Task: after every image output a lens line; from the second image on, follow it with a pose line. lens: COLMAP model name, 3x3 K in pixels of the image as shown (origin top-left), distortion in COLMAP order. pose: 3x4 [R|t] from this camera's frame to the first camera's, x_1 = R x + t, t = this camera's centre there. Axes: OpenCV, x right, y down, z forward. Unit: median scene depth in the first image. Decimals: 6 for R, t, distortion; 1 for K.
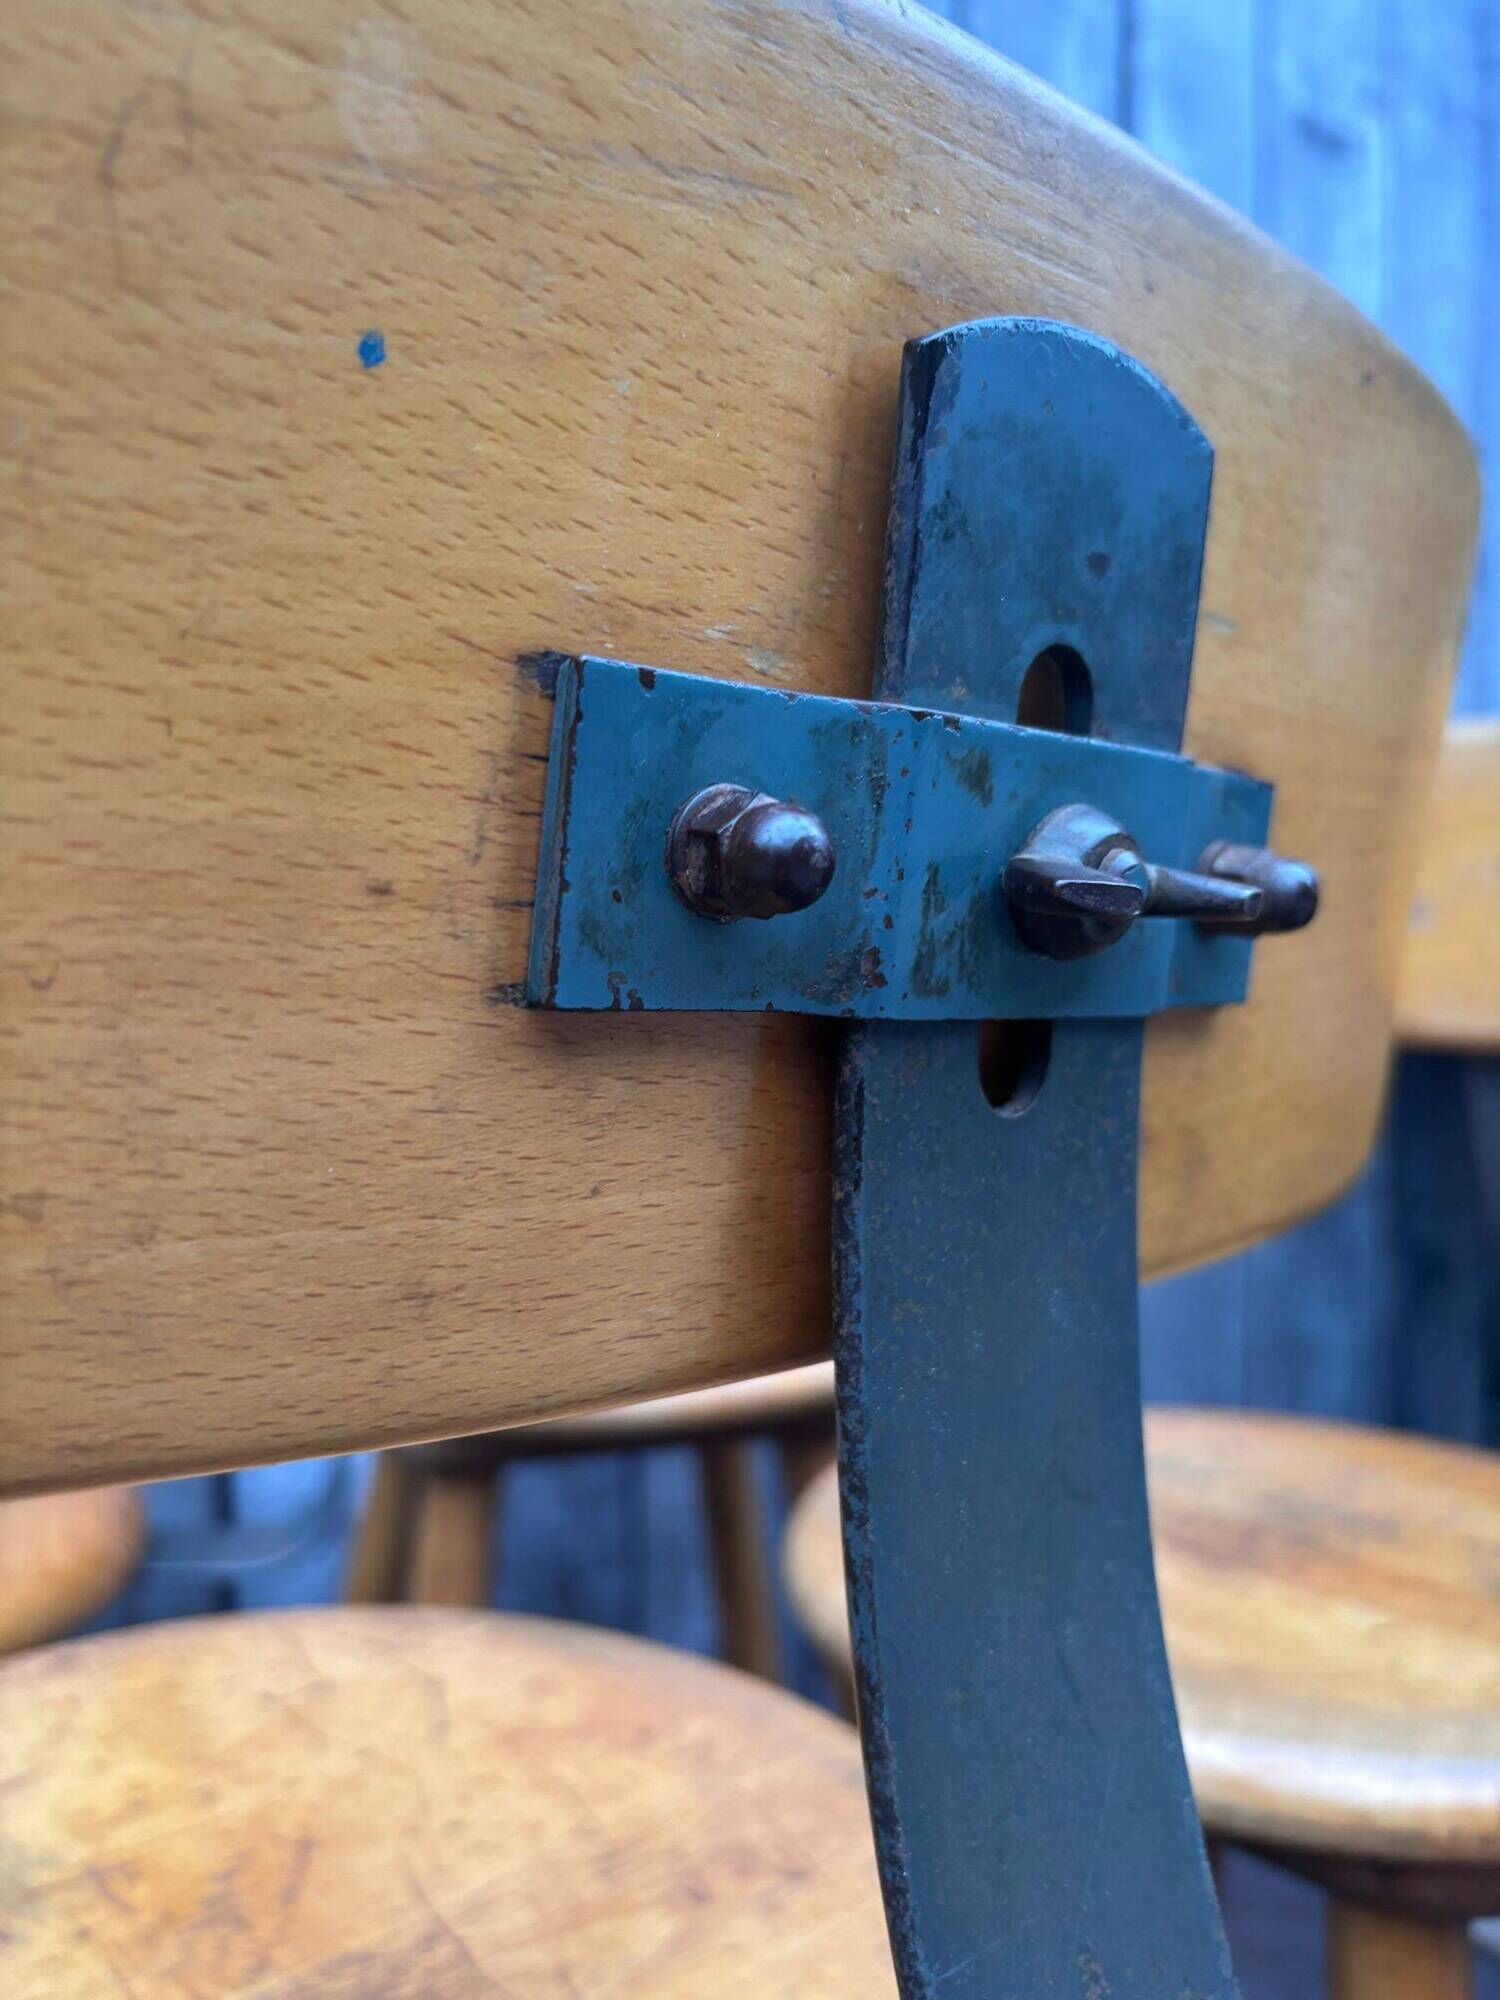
lens RADIAL K [[1545.6, 0, 741.6], [0, 1545.6, 1013.8], [0, 0, 1]] dist [0.039417, -0.075043]
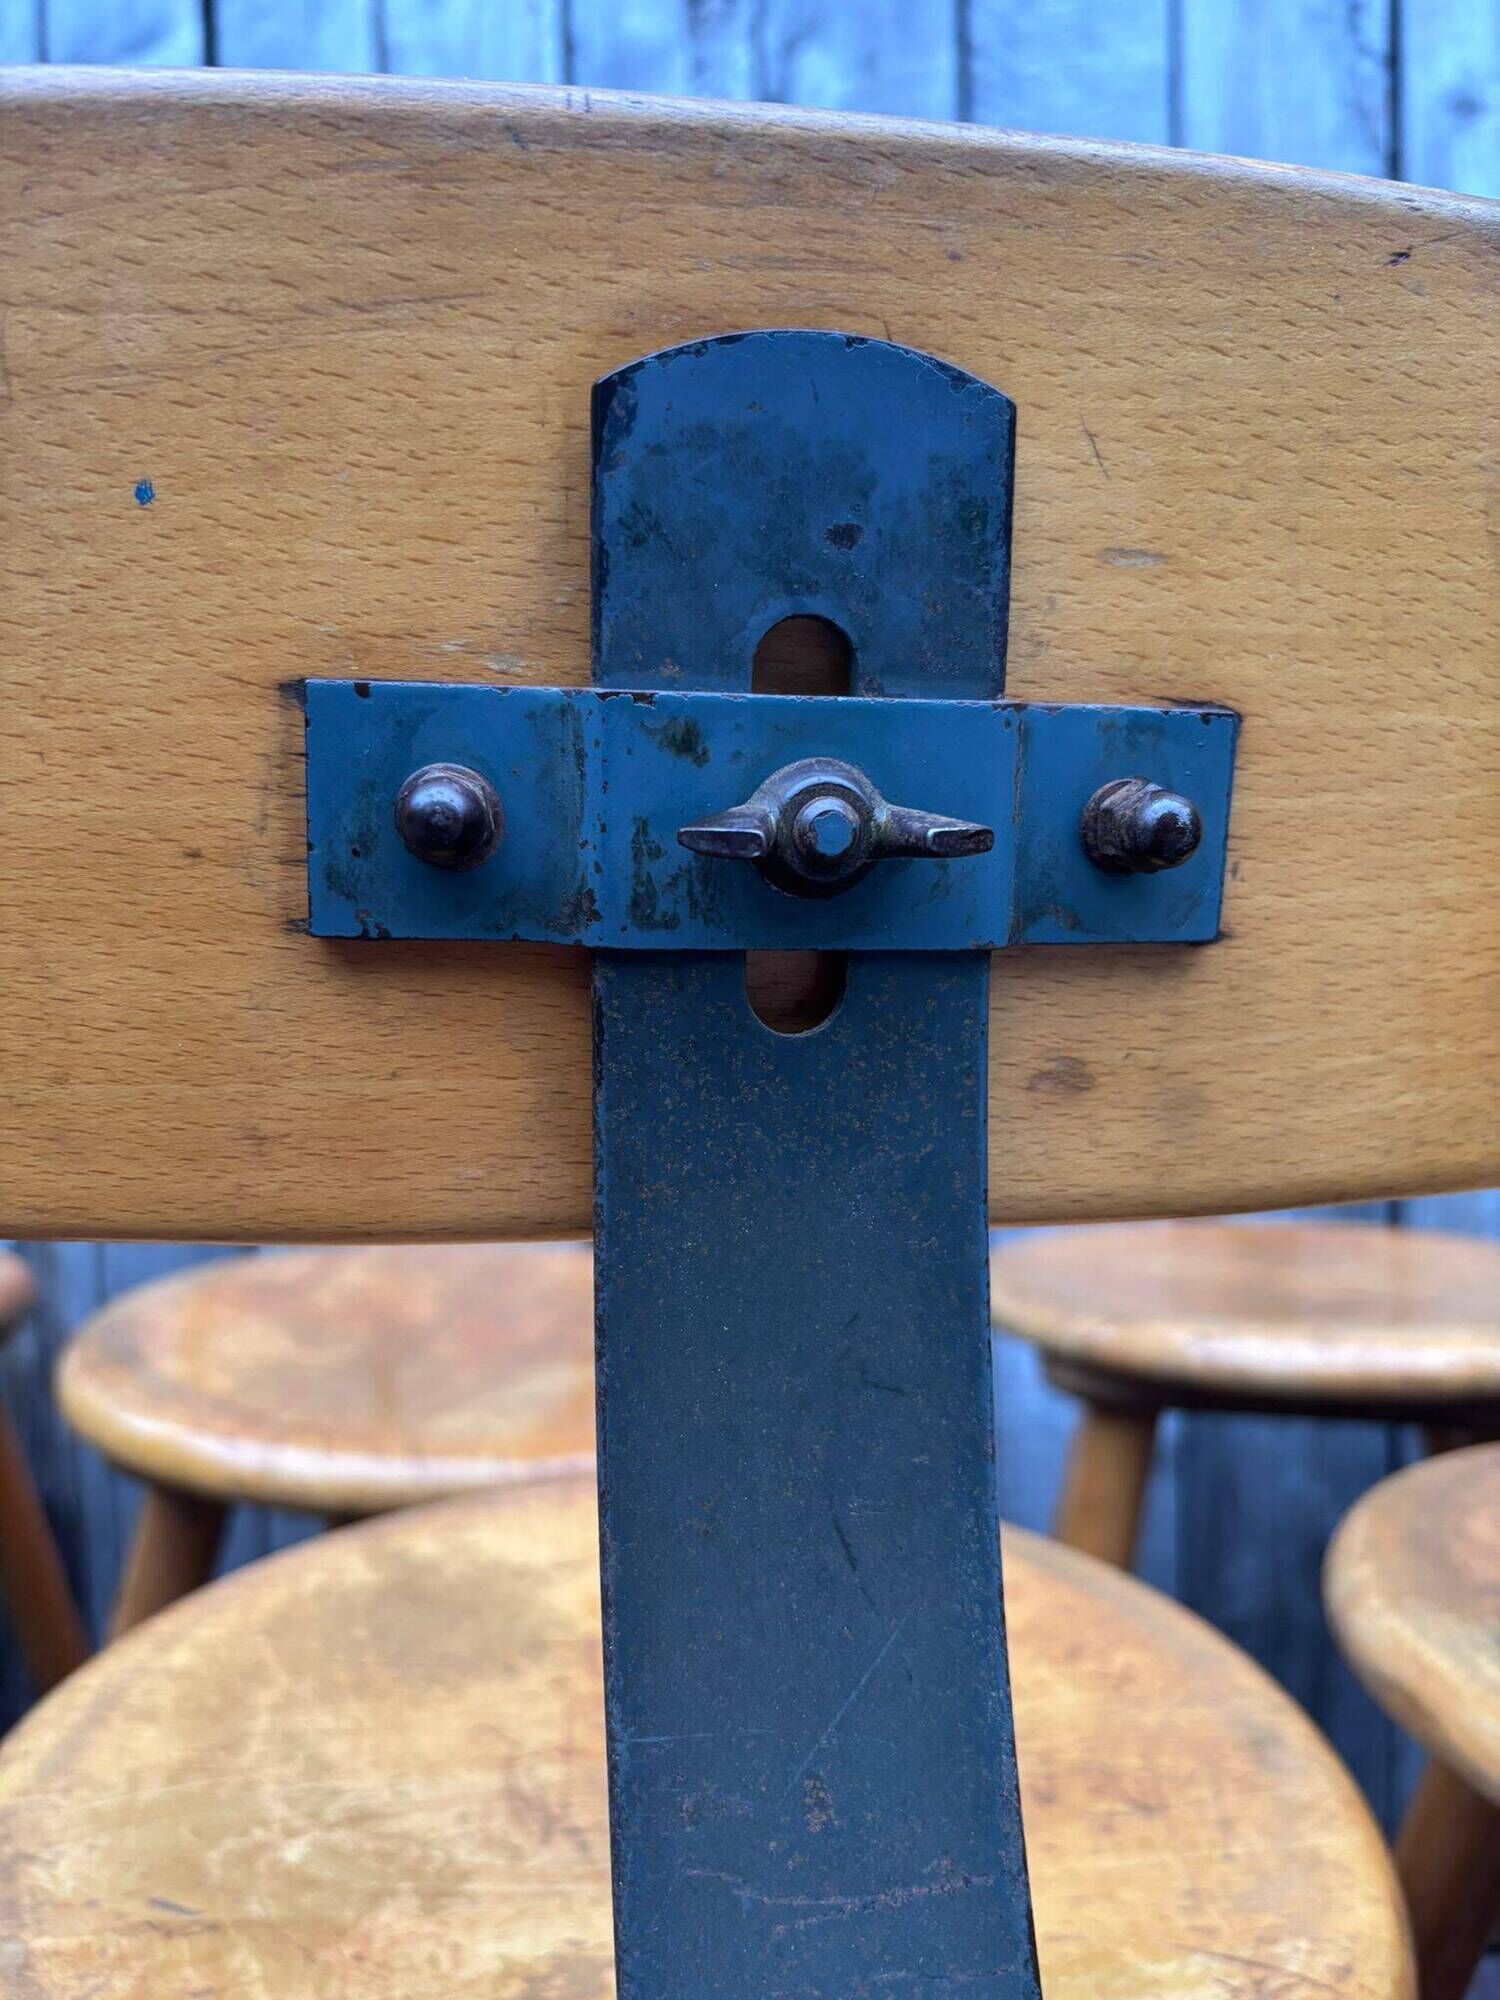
lens RADIAL K [[1506.7, 0, 752.8], [0, 1506.7, 1012.7], [0, 0, 1]] dist [0.058892, -0.081718]
pose [[0.843730, 0.019869, -0.536399, 0.929418], [-0.009199, 0.999703, 0.022560, 0.030326], [0.536688, -0.014100, 0.843663, 0.064463]]
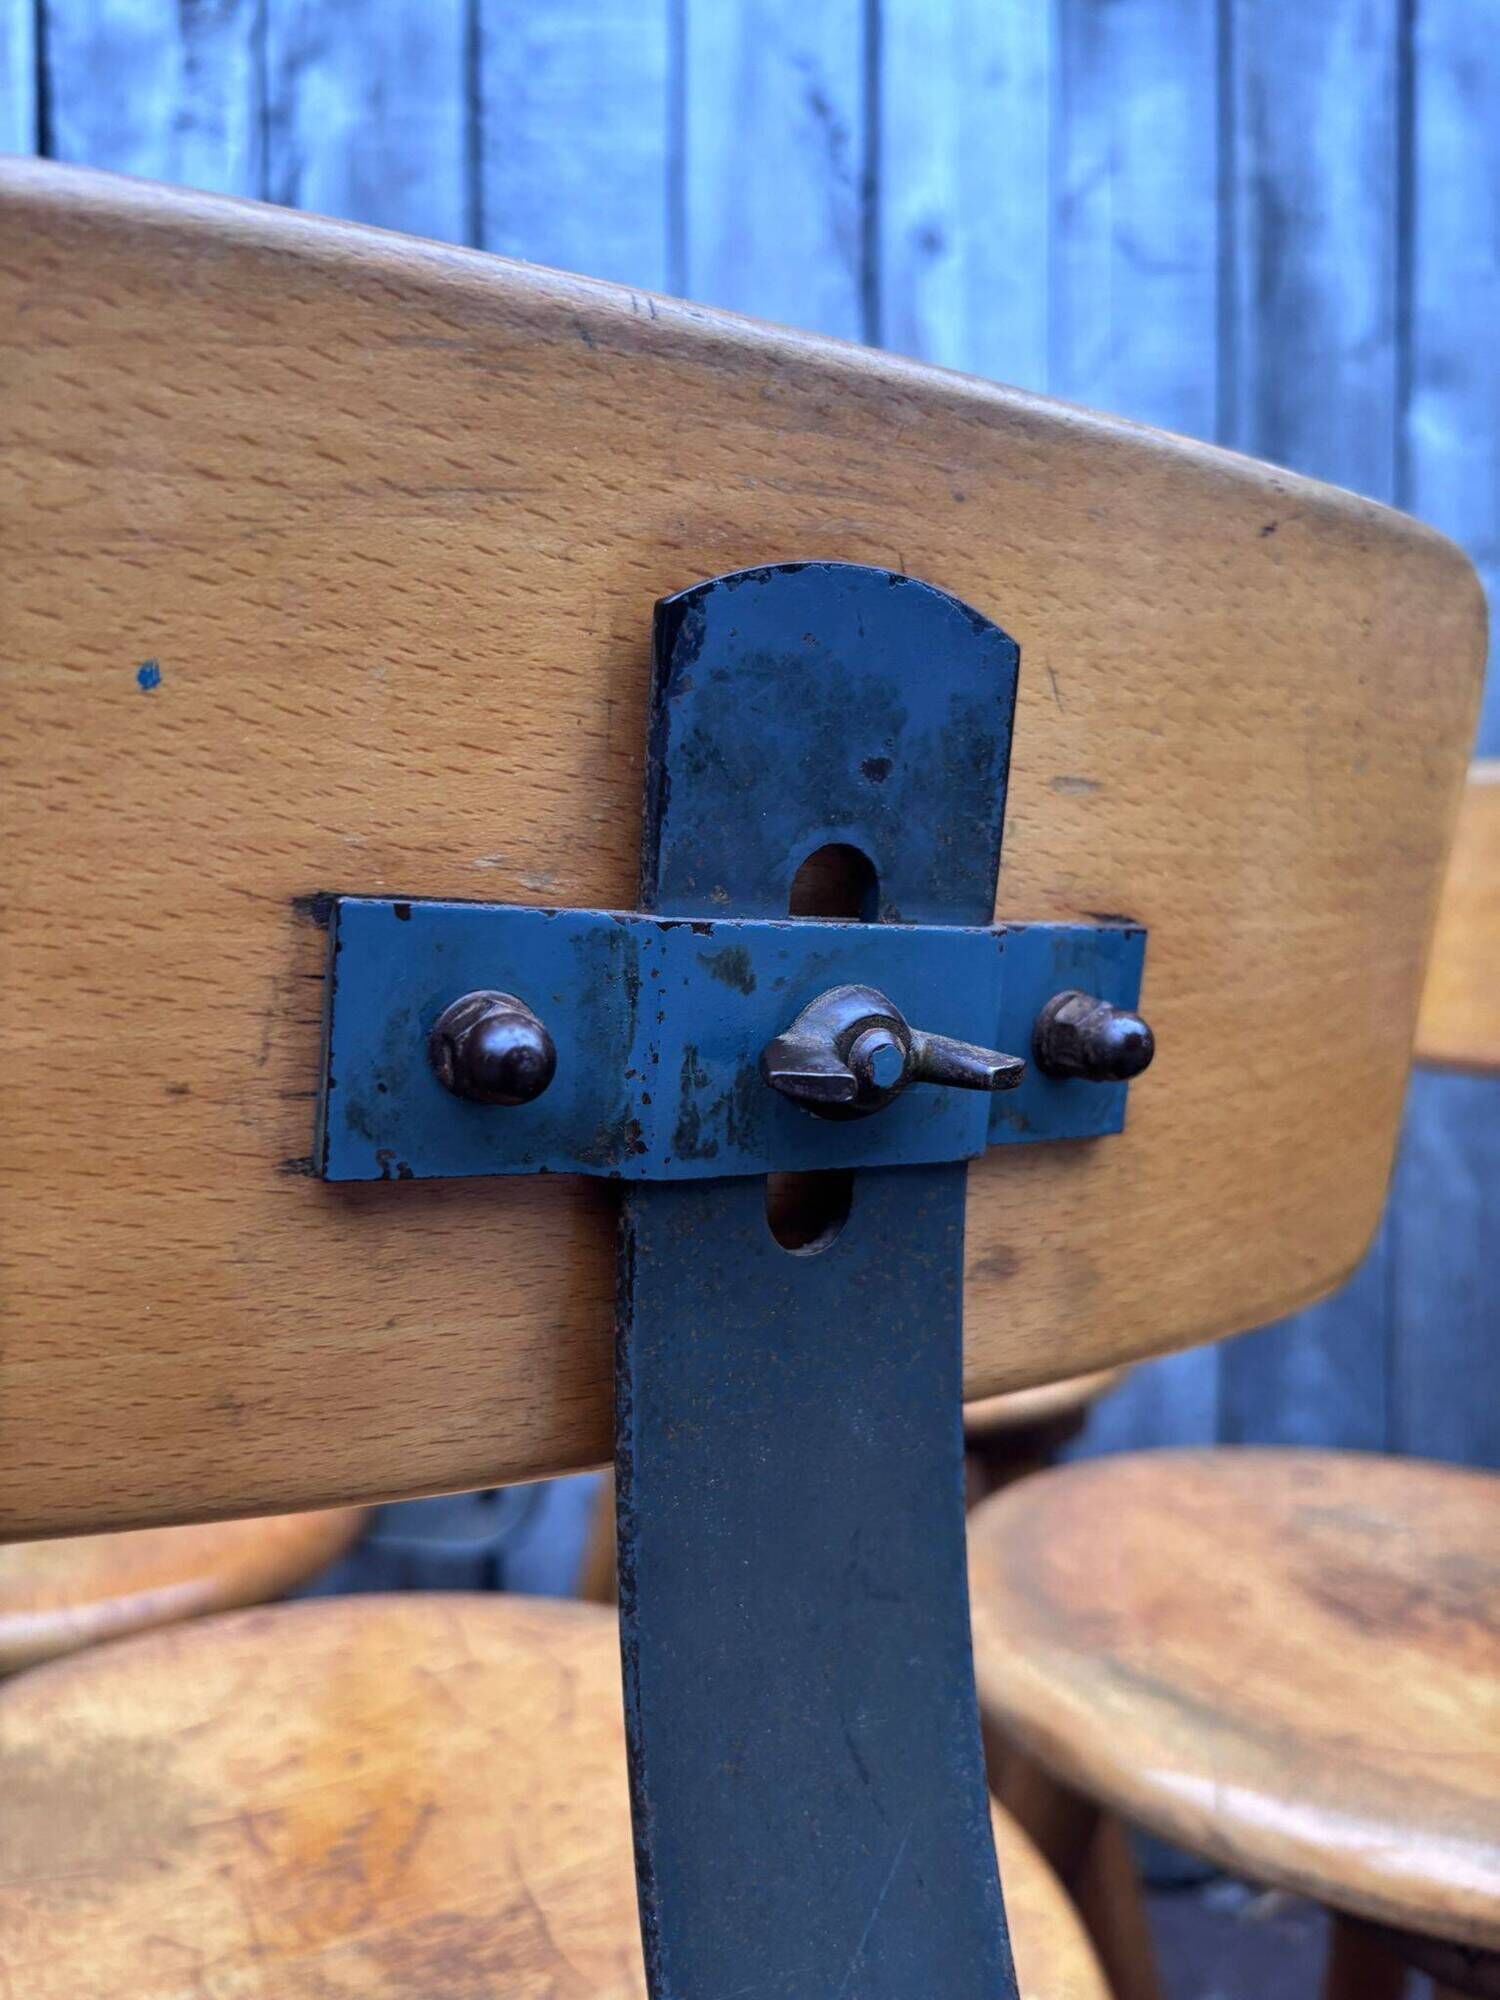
lens RADIAL K [[1554.1, 0, 728.3], [0, 1554.1, 1027.8], [0, 0, 1]] dist [-0.000822, 0.007286]
pose [[0.979151, 0.013998, -0.202651, 0.431471], [-0.010804, 0.999799, 0.016859, -0.147374], [0.202847, -0.014318, 0.979106, -0.136335]]
